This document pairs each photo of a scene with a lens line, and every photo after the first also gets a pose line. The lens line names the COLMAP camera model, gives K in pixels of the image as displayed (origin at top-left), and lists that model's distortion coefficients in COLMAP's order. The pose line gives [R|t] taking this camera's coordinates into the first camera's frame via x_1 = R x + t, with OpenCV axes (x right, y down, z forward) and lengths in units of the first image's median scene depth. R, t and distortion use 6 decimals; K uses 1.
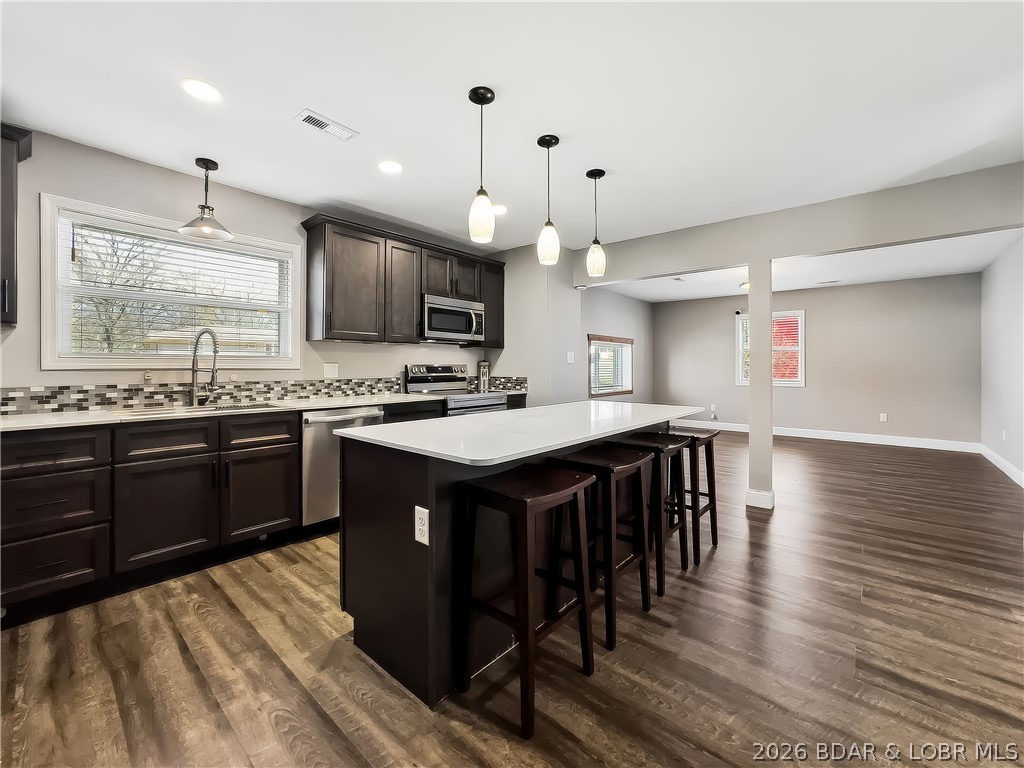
lens RADIAL K [[424.4, 0, 508.5], [0, 424.4, 367.1], [0, 0, 1]] dist [-0.037198, 0.015761]
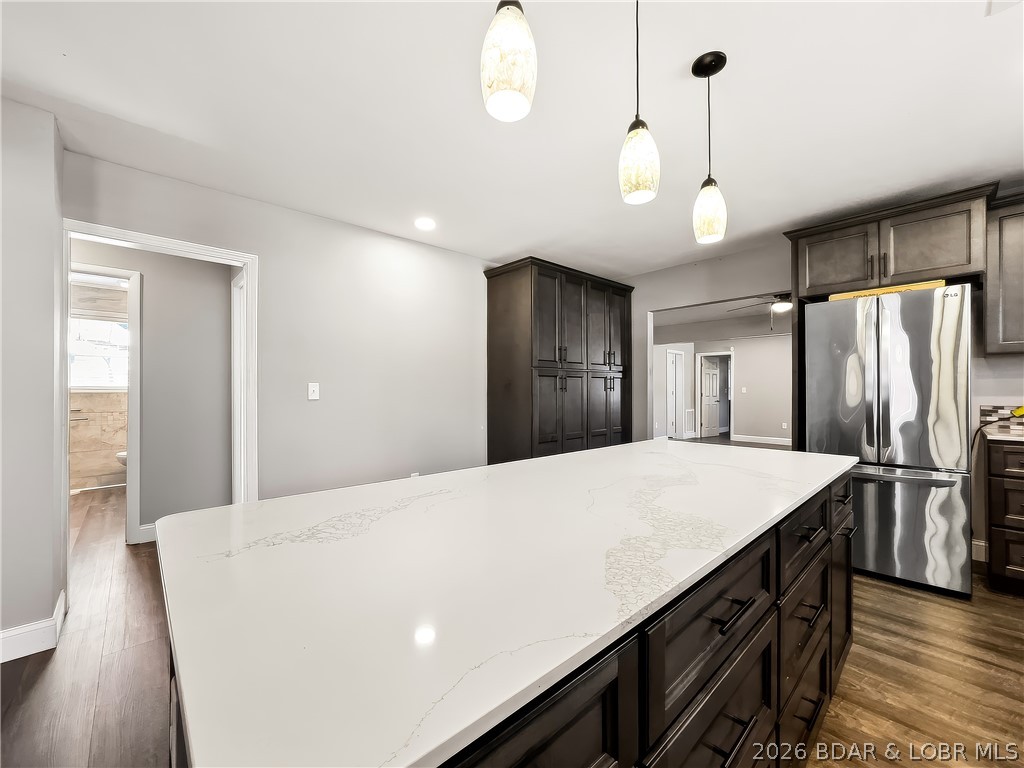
lens RADIAL K [[416.7, 0, 513.0], [0, 416.7, 386.7], [0, 0, 1]] dist [-0.033103, 0.014644]
pose [[-0.994680, 0.003039, 0.102972, 0.130416], [0.002081, 0.999954, -0.009406, -0.000671], [-0.102995, -0.009142, -0.994640, 1.000522]]
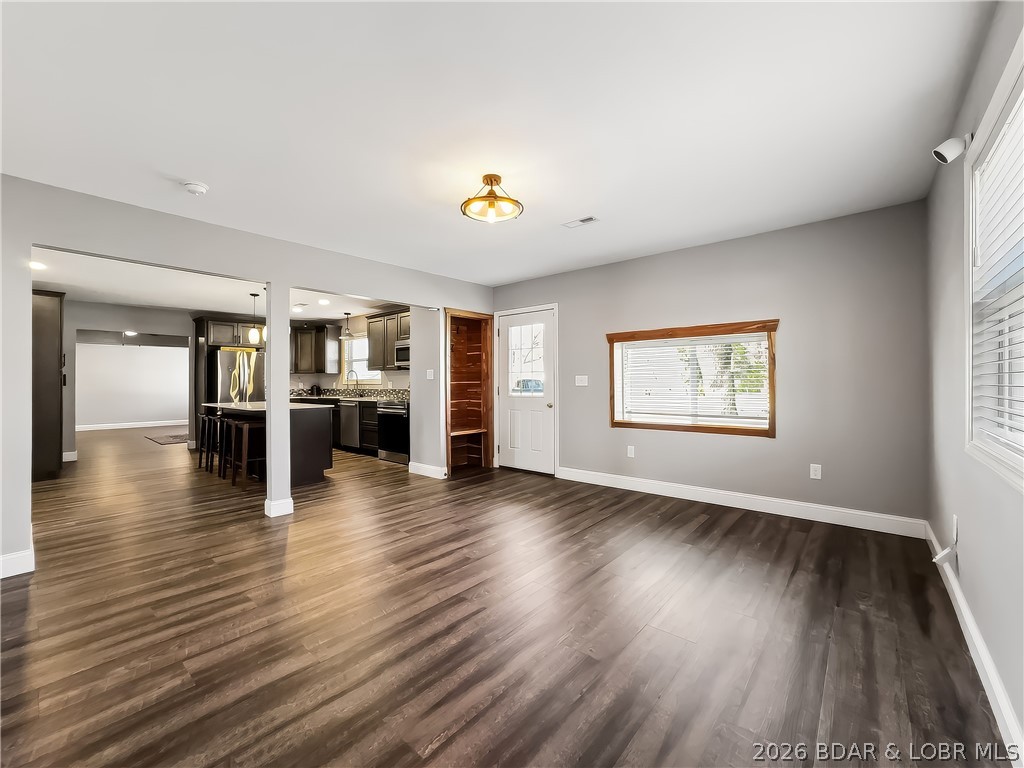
lens RADIAL K [[419.8, 0, 512.3], [0, 419.8, 378.9], [0, 0, 1]] dist [-0.040765, 0.014975]
pose [[0.011984, -0.010652, -0.999871, 1.601591], [0.005100, 0.999931, -0.010591, 0.003423], [0.999915, -0.004972, 0.012038, 1.535710]]
